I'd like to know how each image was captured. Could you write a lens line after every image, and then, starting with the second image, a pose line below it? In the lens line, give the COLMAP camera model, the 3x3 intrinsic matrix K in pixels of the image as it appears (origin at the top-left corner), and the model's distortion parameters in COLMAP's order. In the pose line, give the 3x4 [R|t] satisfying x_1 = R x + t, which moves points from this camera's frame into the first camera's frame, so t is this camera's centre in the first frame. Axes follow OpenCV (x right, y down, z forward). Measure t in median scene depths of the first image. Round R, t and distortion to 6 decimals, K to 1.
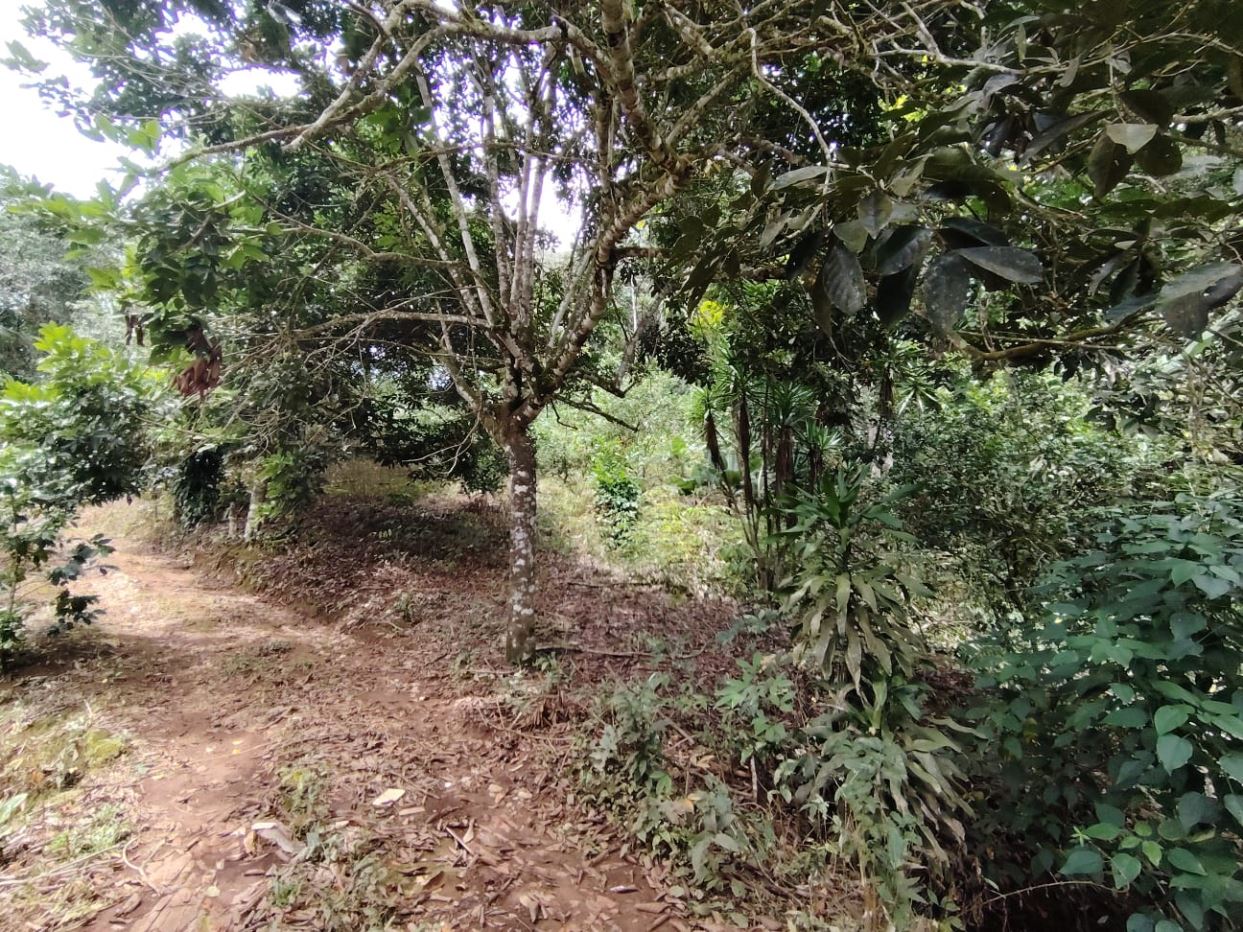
lens RADIAL K [[580.7, 0, 621.0], [0, 580.7, 459.1], [0, 0, 1]] dist [0.000118, -0.004926]
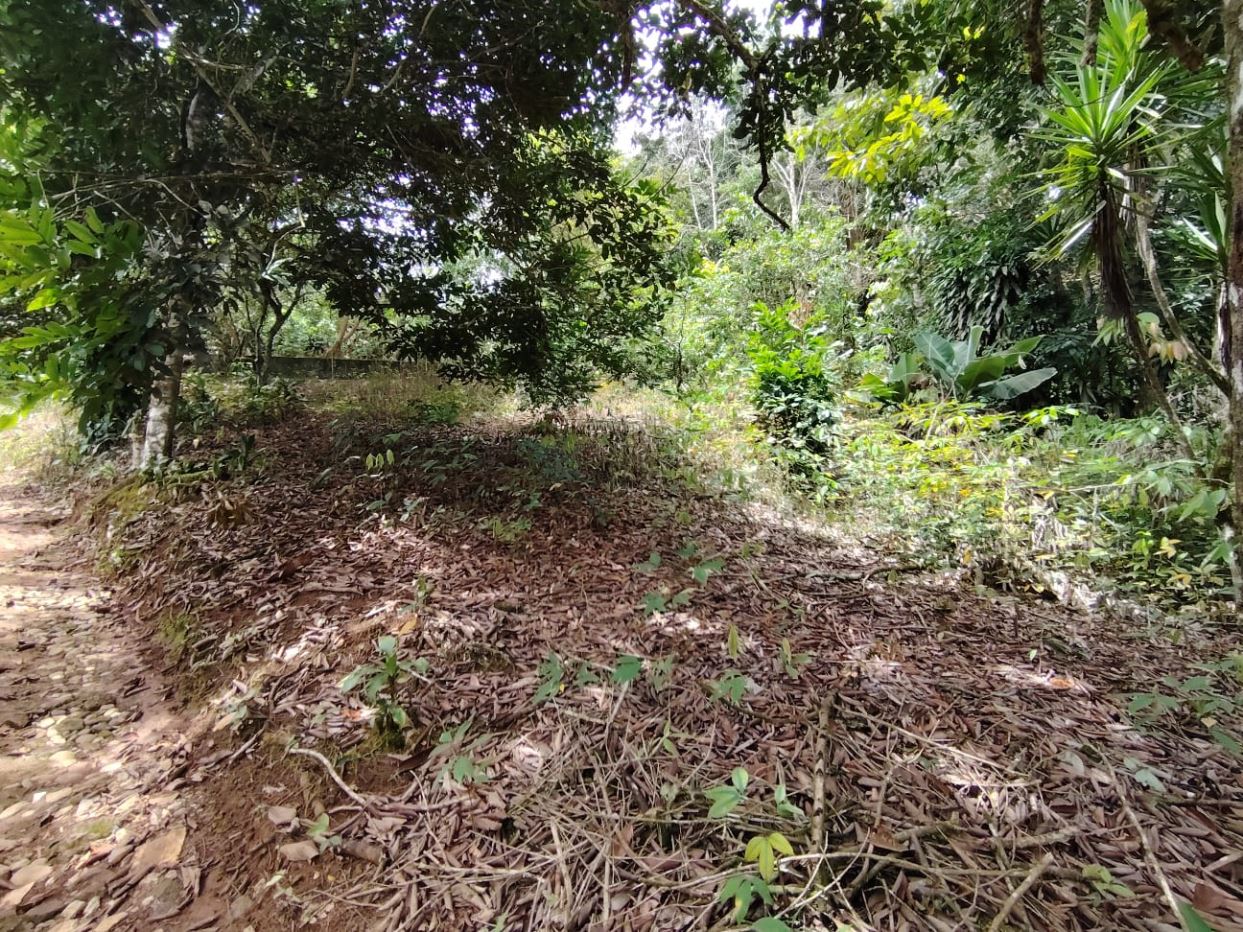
lens RADIAL K [[580.7, 0, 621.0], [0, 580.7, 459.1], [0, 0, 1]] dist [0.000118, -0.004926]
pose [[0.996654, 0.002778, -0.081689, -0.135181], [0.005058, 0.995410, 0.095567, 0.066162], [0.081580, -0.095660, 0.992065, 0.429796]]
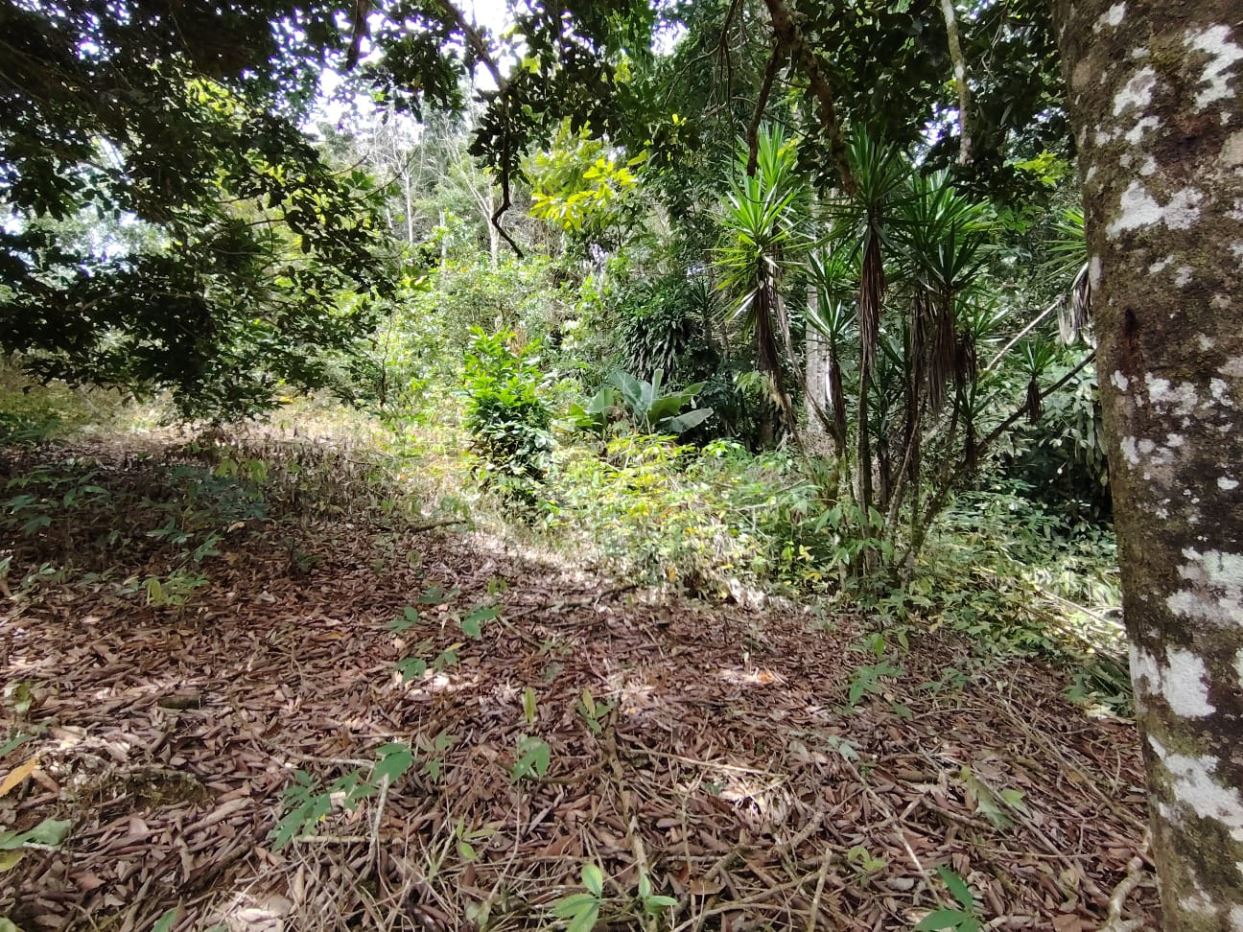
lens RADIAL K [[580.7, 0, 621.0], [0, 580.7, 459.1], [0, 0, 1]] dist [0.000118, -0.004926]
pose [[0.905981, 0.011348, 0.423165, -0.157325], [-0.034878, 0.998243, 0.047902, 0.064210], [-0.421878, -0.058158, 0.904785, 0.451021]]
